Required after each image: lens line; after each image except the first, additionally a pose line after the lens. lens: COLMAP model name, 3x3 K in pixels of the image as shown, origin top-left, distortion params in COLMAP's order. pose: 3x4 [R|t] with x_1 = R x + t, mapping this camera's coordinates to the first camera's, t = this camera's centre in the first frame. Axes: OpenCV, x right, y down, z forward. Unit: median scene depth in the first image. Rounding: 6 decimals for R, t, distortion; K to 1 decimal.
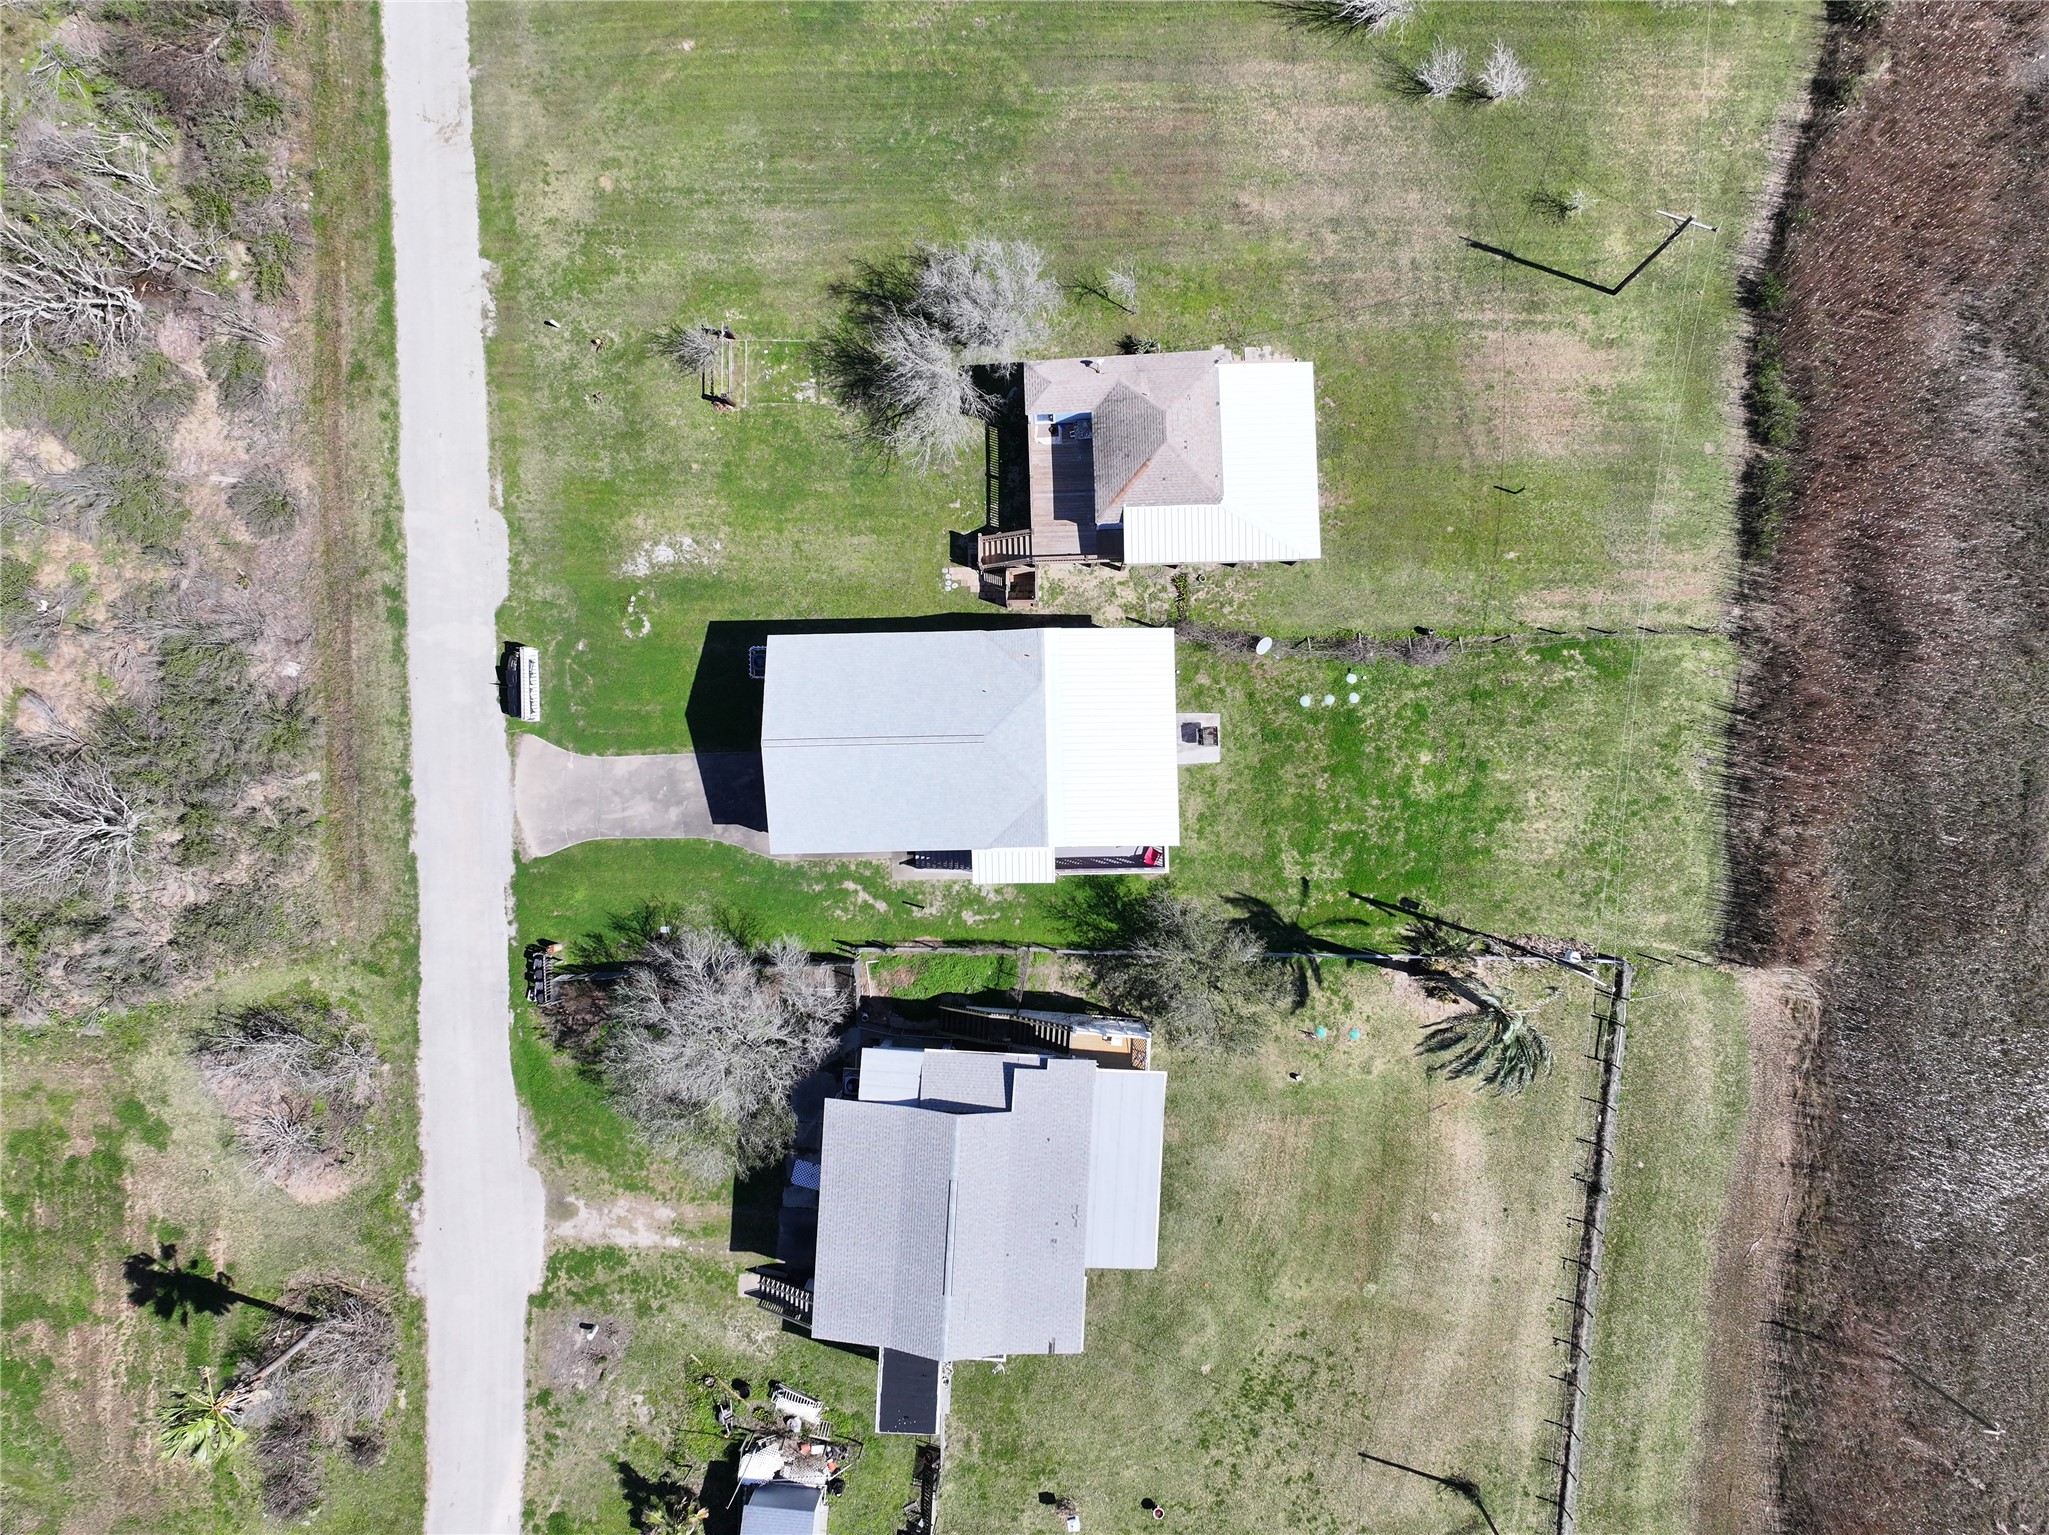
lens RADIAL K [[1411.1, 0, 1024.5], [0, 1411.1, 767.5], [0, 0, 1]] dist [0.008831, 0.002618]
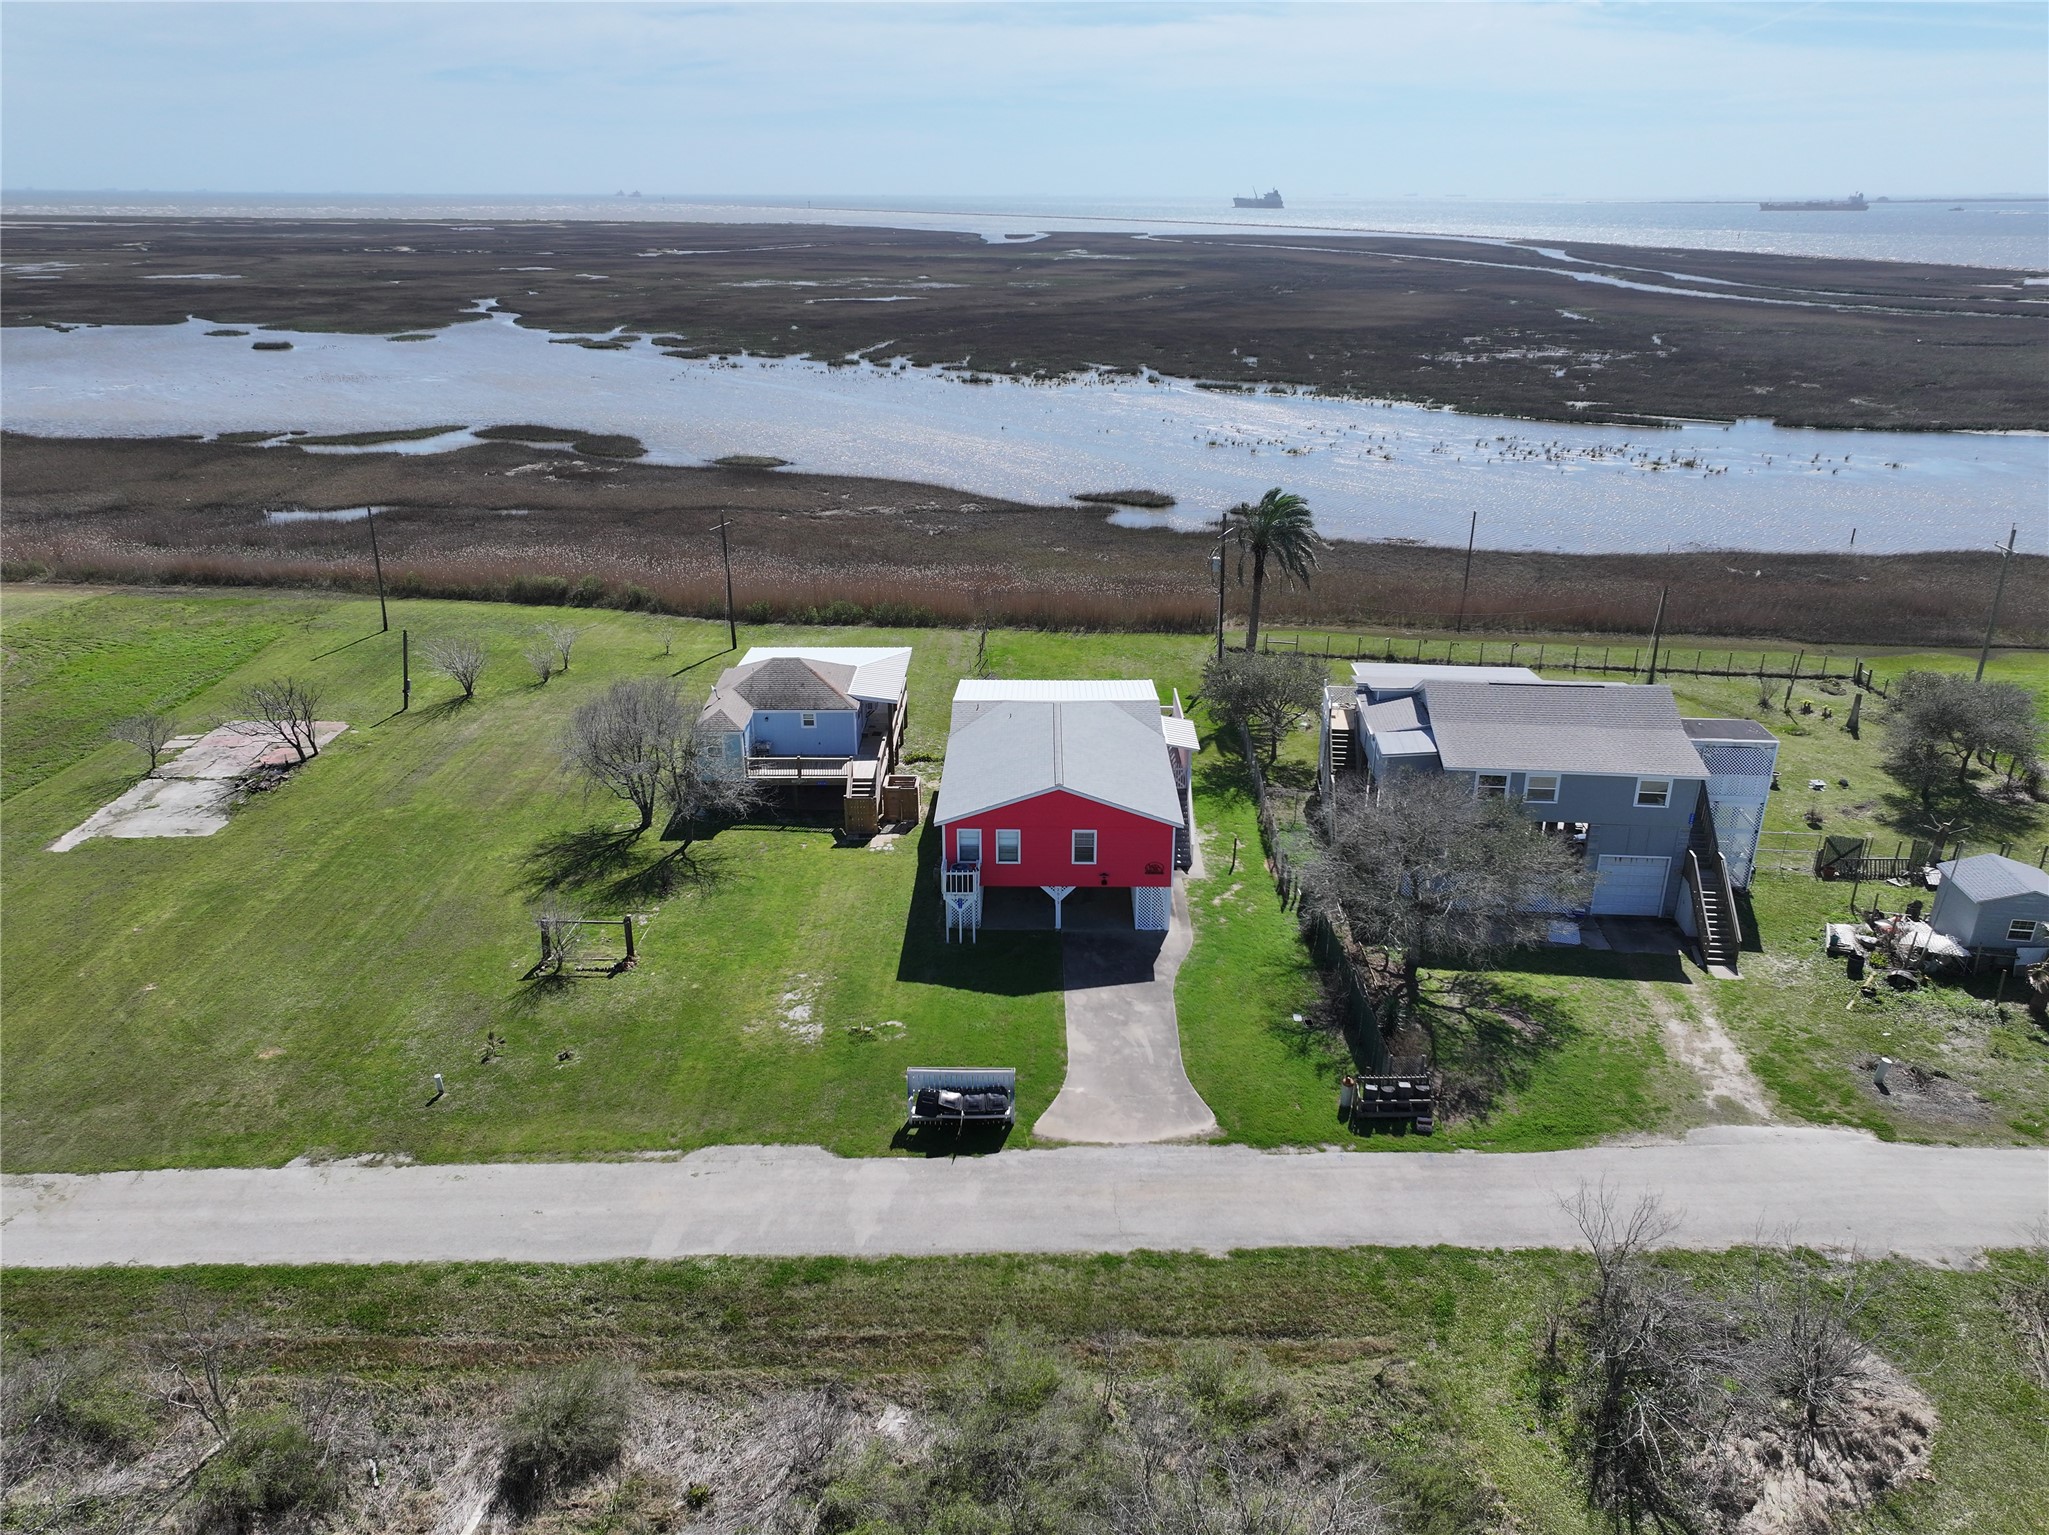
lens RADIAL K [[1411.1, 0, 1024.5], [0, 1411.1, 767.5], [0, 0, 1]] dist [0.008831, 0.002618]
pose [[0.033253, -0.372103, 0.927595, -0.906967], [0.999287, 0.028965, -0.024204, -0.016476], [-0.017862, 0.927739, 0.372801, 0.595204]]
